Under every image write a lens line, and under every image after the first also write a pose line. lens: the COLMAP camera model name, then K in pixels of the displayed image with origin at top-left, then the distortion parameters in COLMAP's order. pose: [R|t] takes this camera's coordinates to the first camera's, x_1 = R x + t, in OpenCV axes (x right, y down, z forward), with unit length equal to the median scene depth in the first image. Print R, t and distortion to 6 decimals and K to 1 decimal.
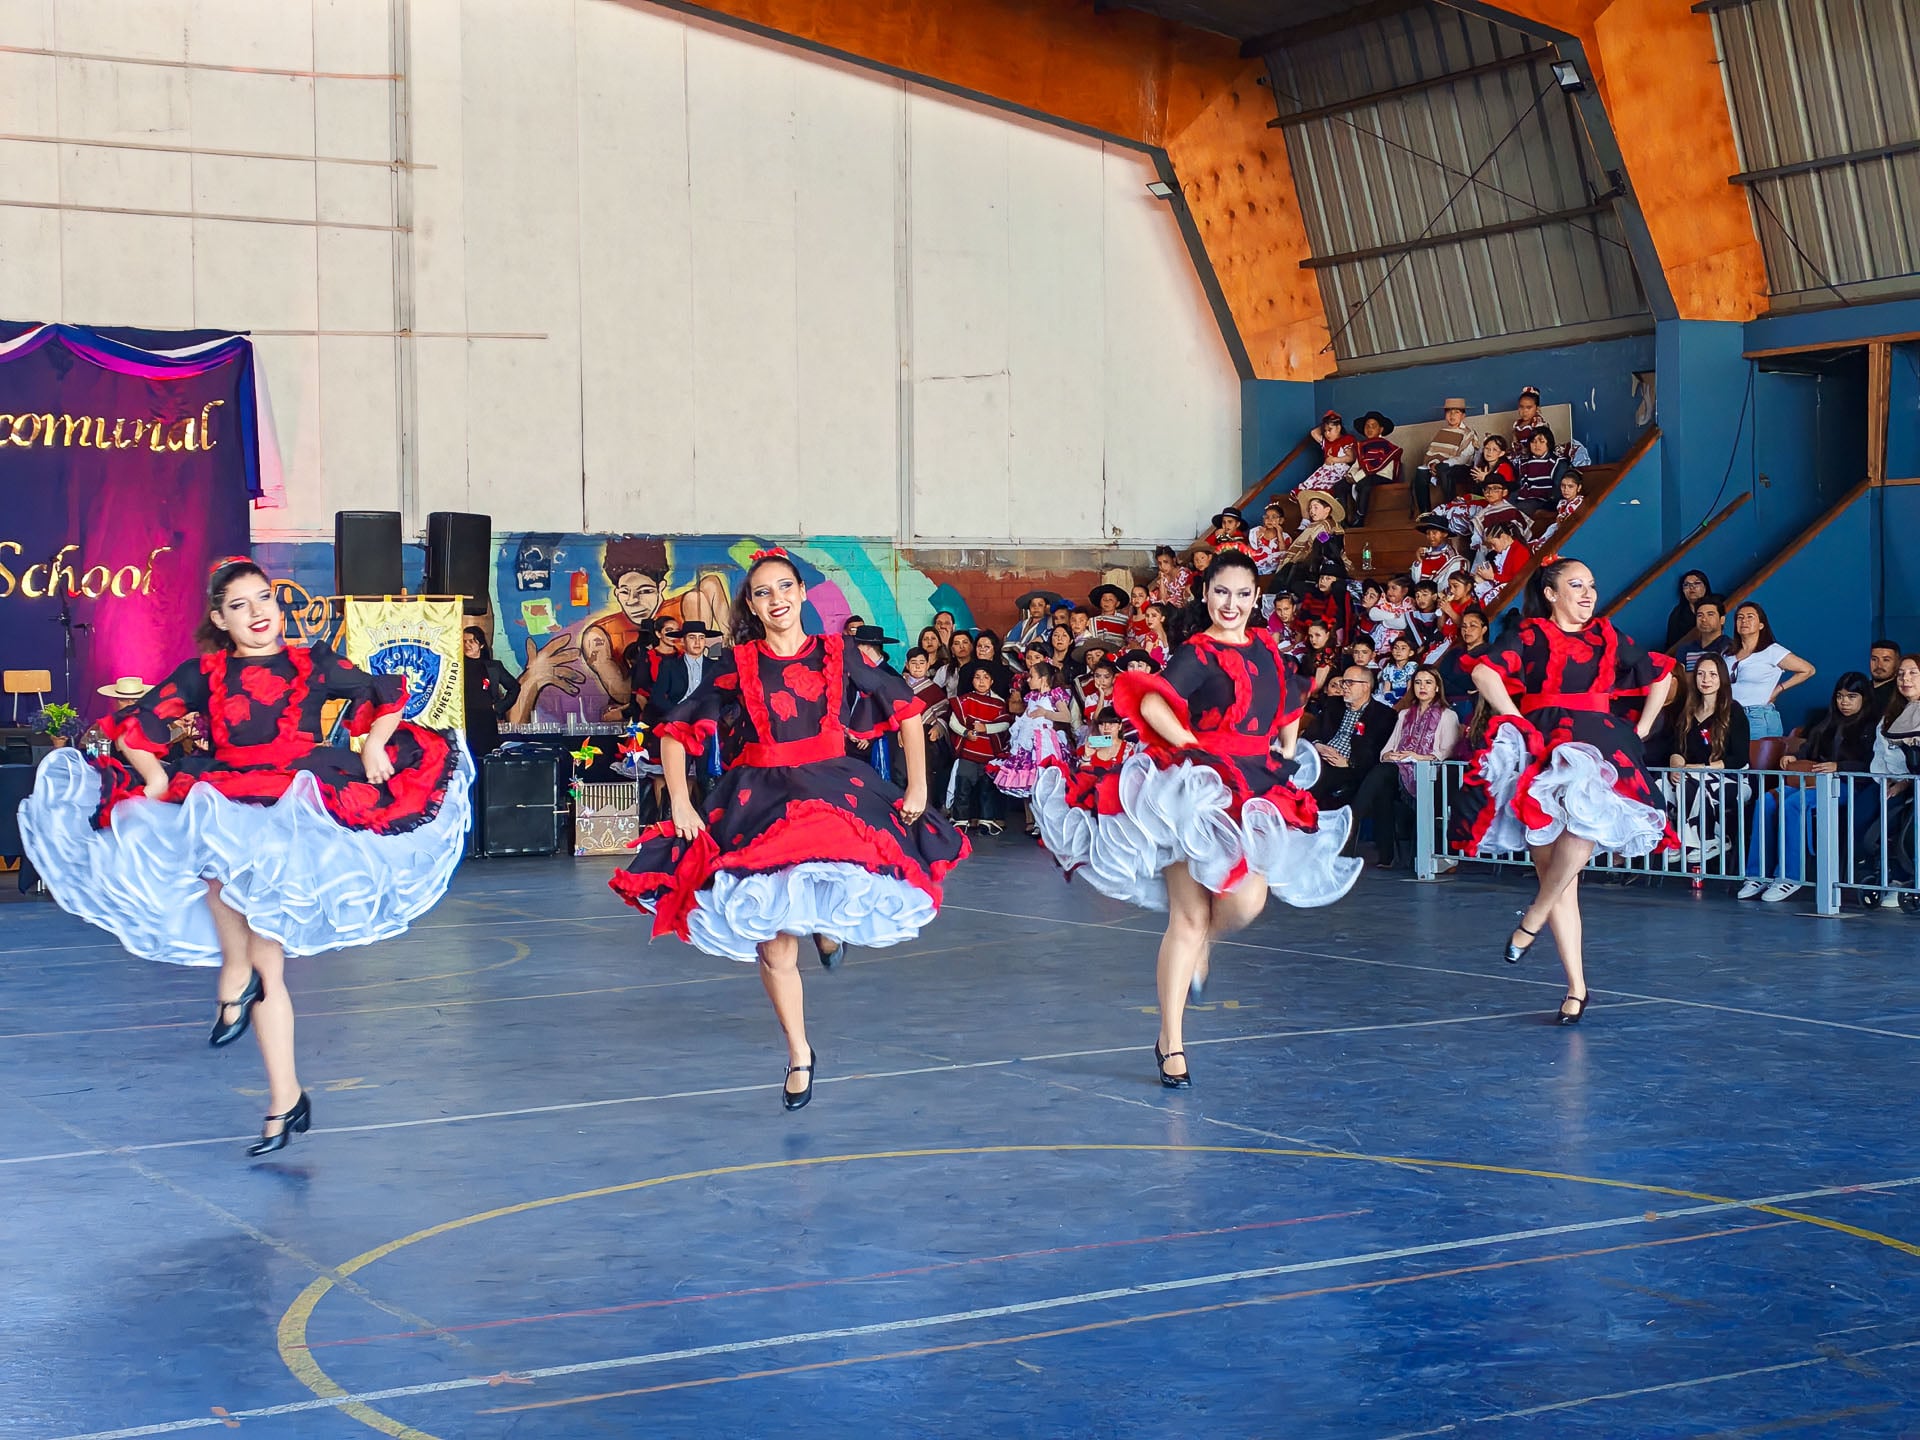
lens RADIAL K [[2935.8, 0, 881.4], [0, 2935.8, 742.2], [0, 0, 1]] dist [-0.004253, 0.000000]
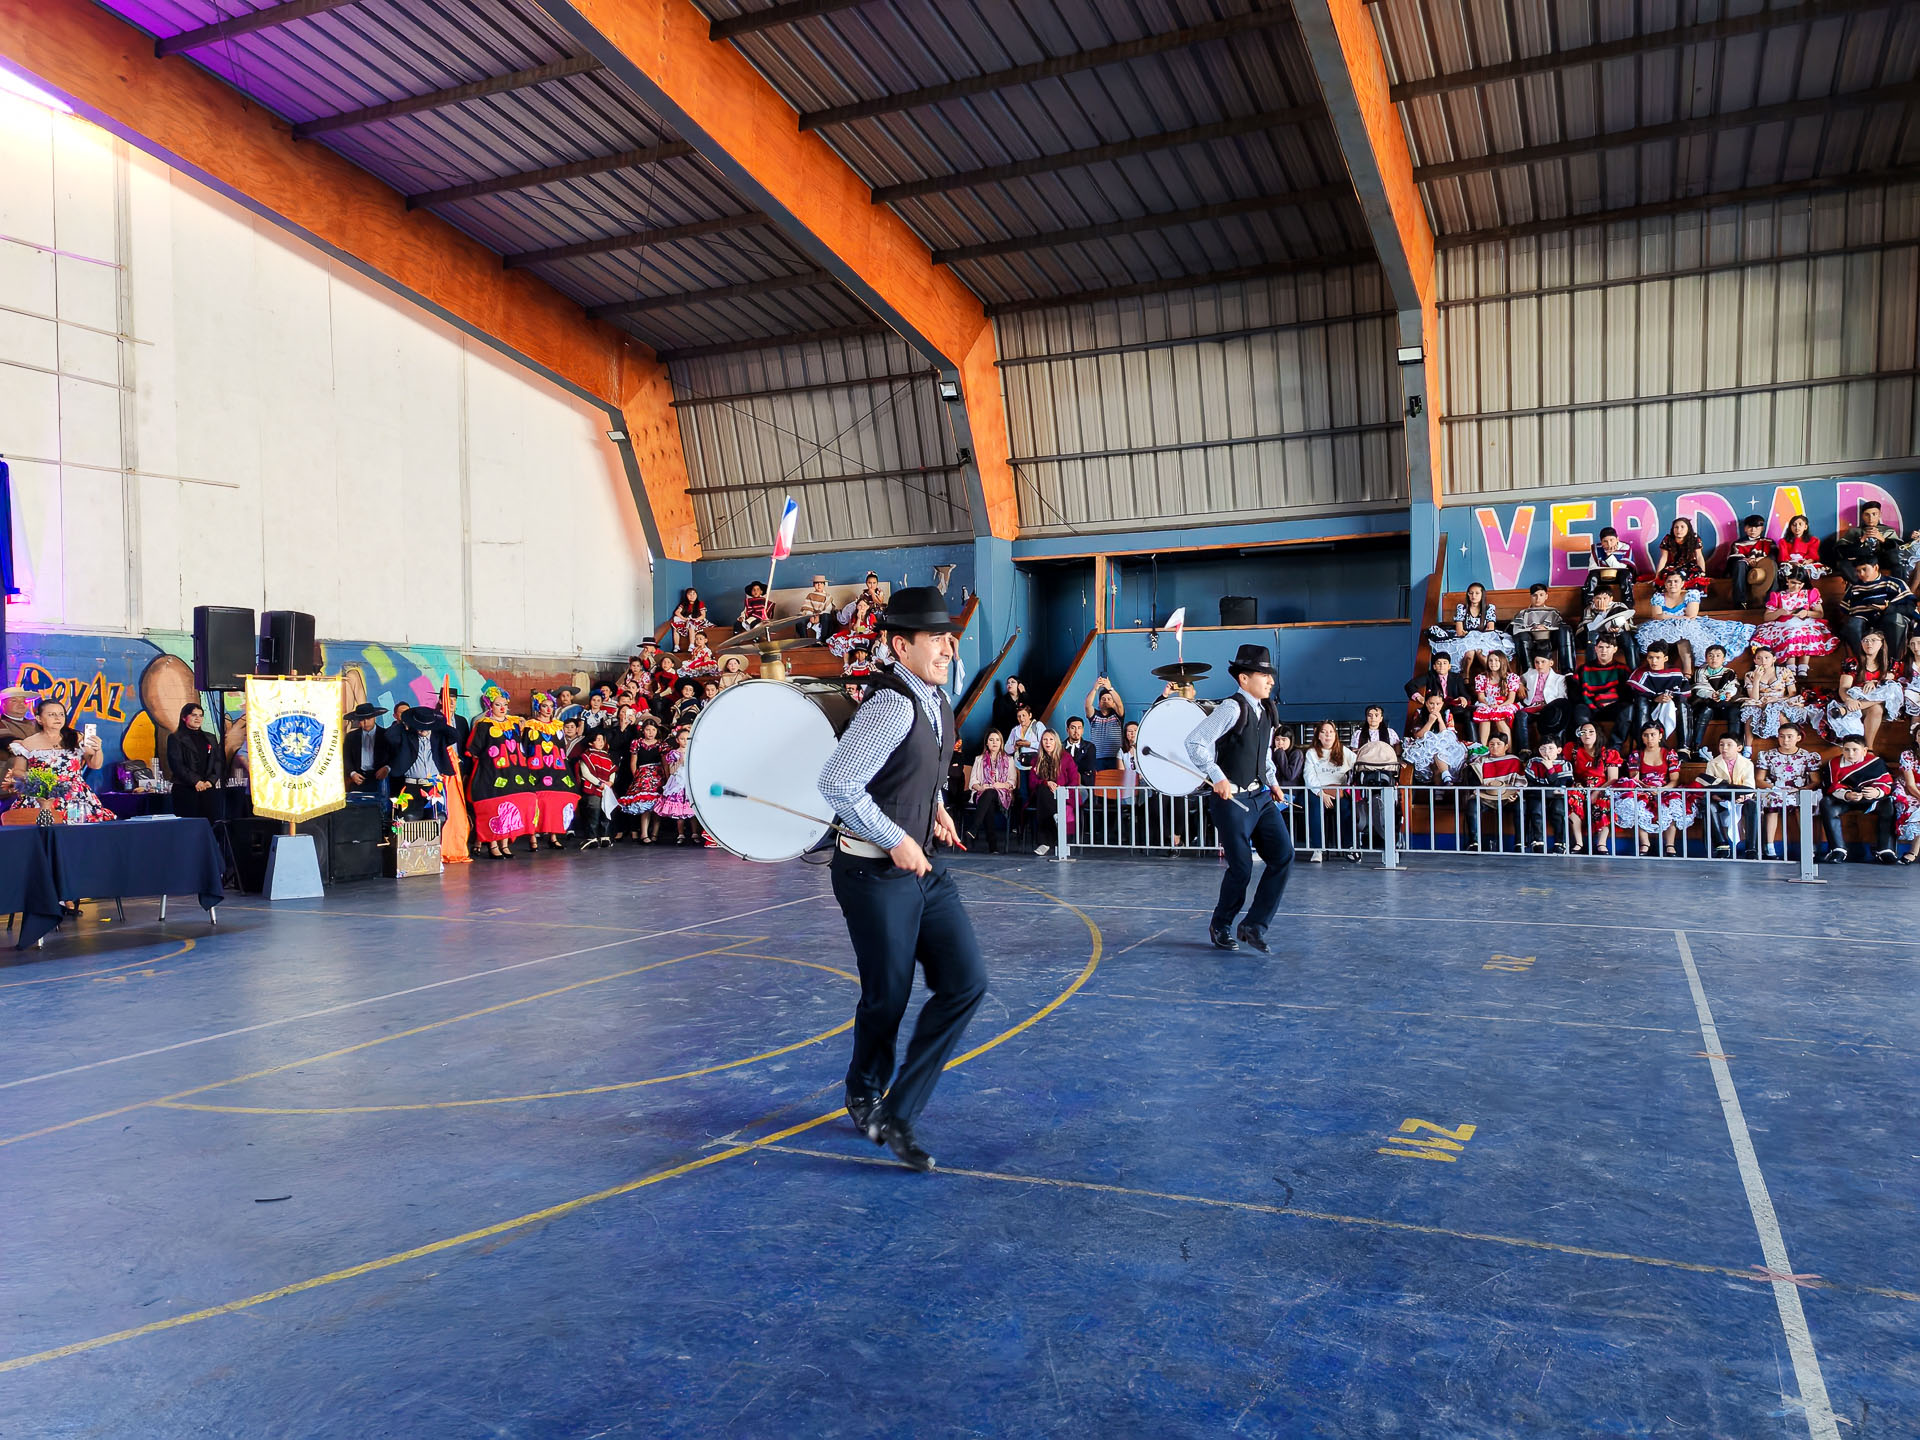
lens RADIAL K [[1454.9, 0, 964.5], [0, 1454.9, 731.4], [0, 0, 1]] dist [0.048357, 0.001057]
pose [[0.808108, -0.004911, 0.589014, -0.250926], [0.022815, 0.999476, -0.022968, -0.004895], [-0.588593, 0.031999, 0.807796, 0.281726]]
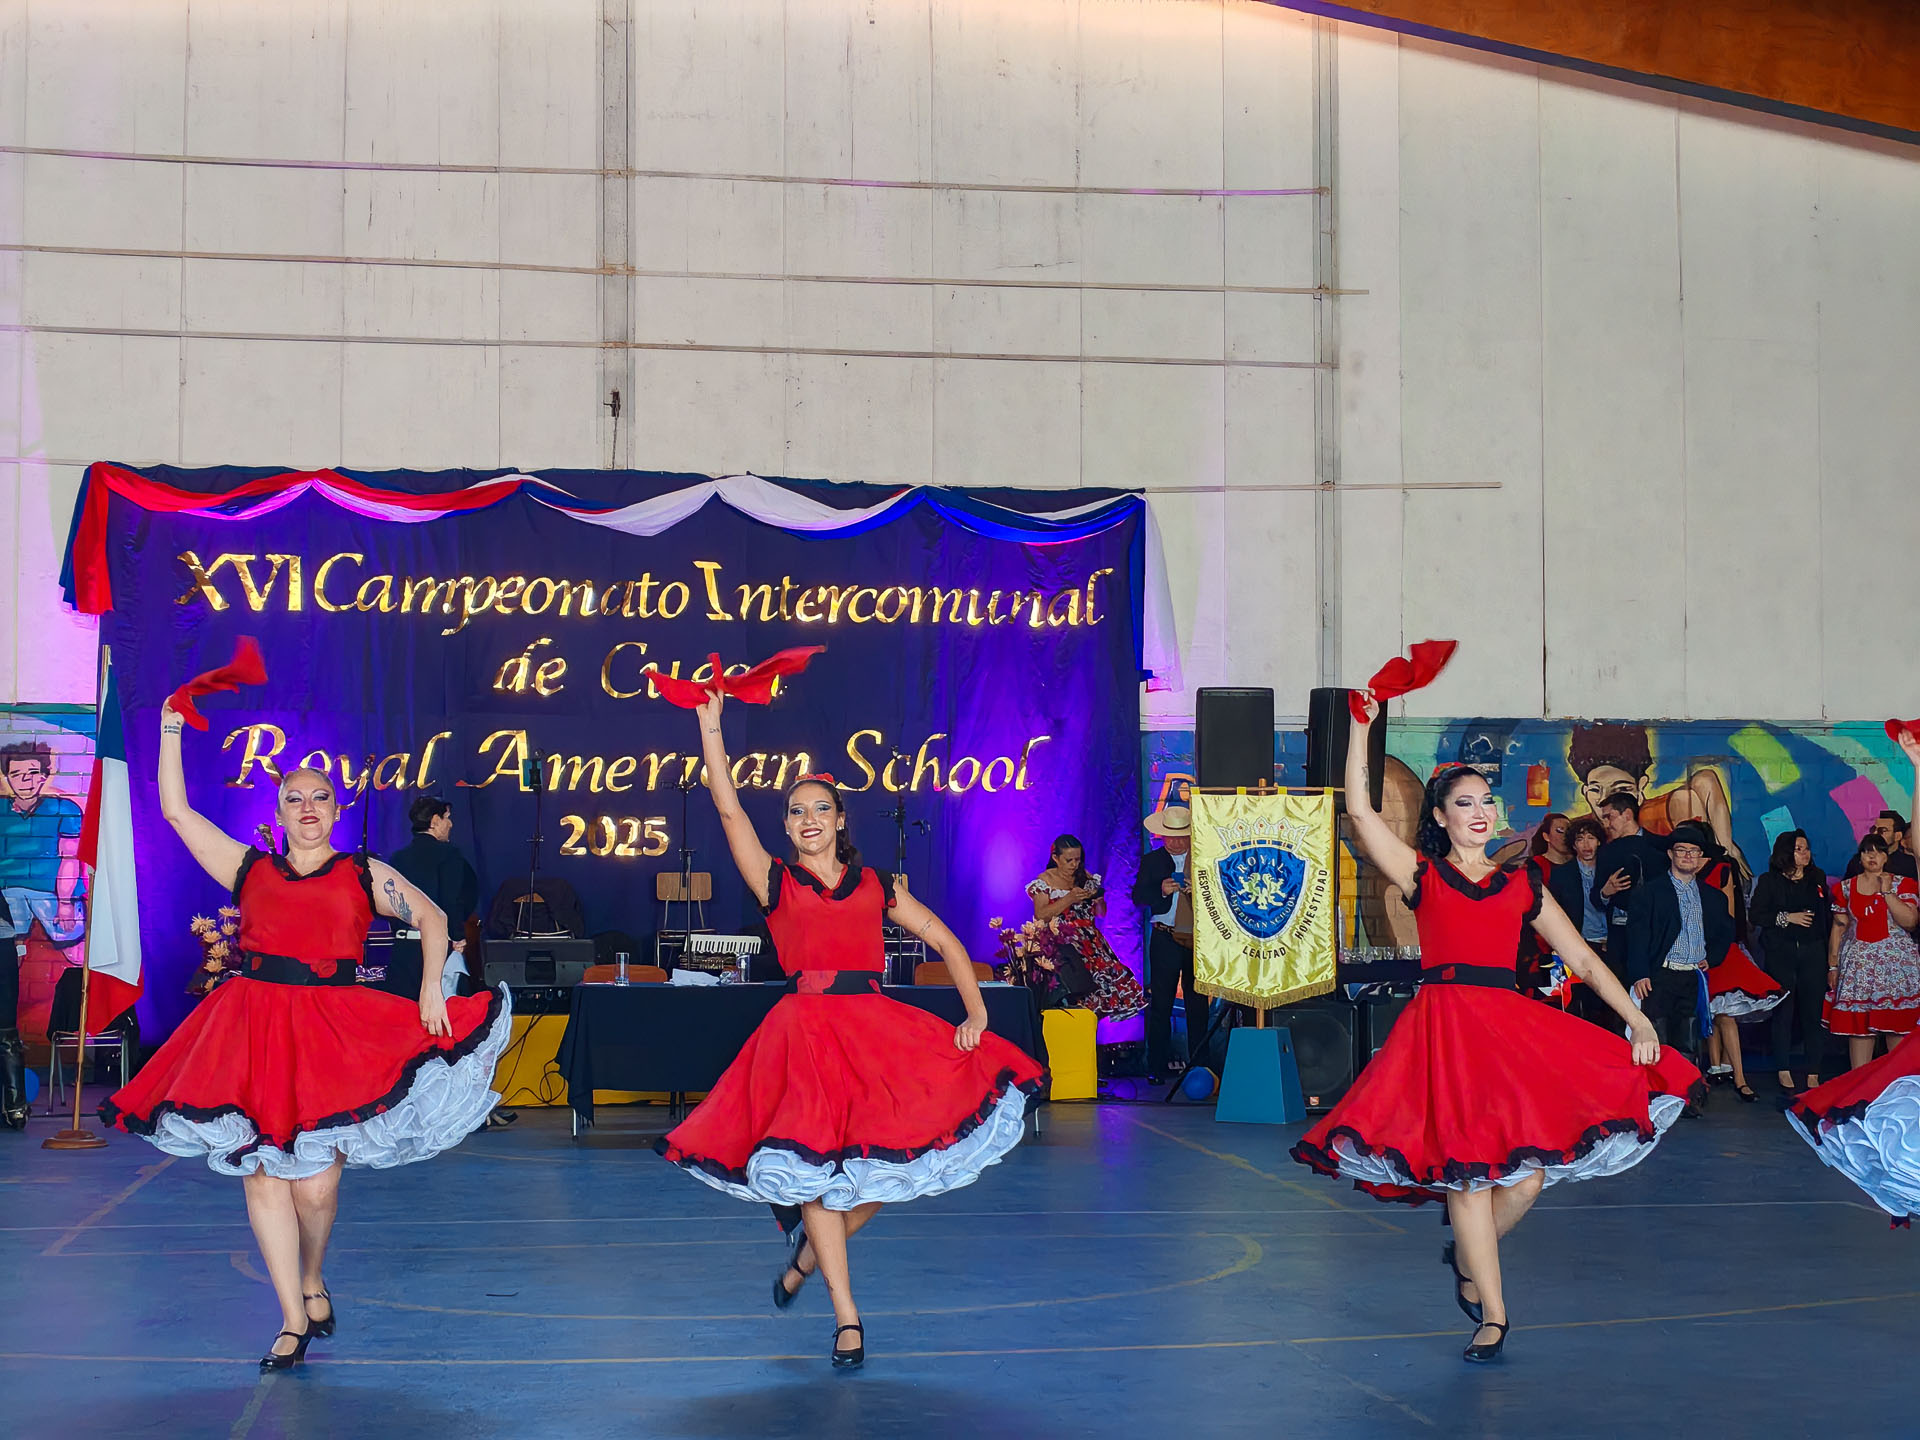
lens RADIAL K [[2948.0, 0, 932.0], [0, 2948.0, 793.6], [0, 0, 1]] dist [0.011535, 0.000000]
pose [[0.931190, 0.001187, -0.364532, 0.044131], [-0.021707, 0.998401, -0.052199, -0.002601], [0.363887, 0.056520, 0.929727, 0.166106]]
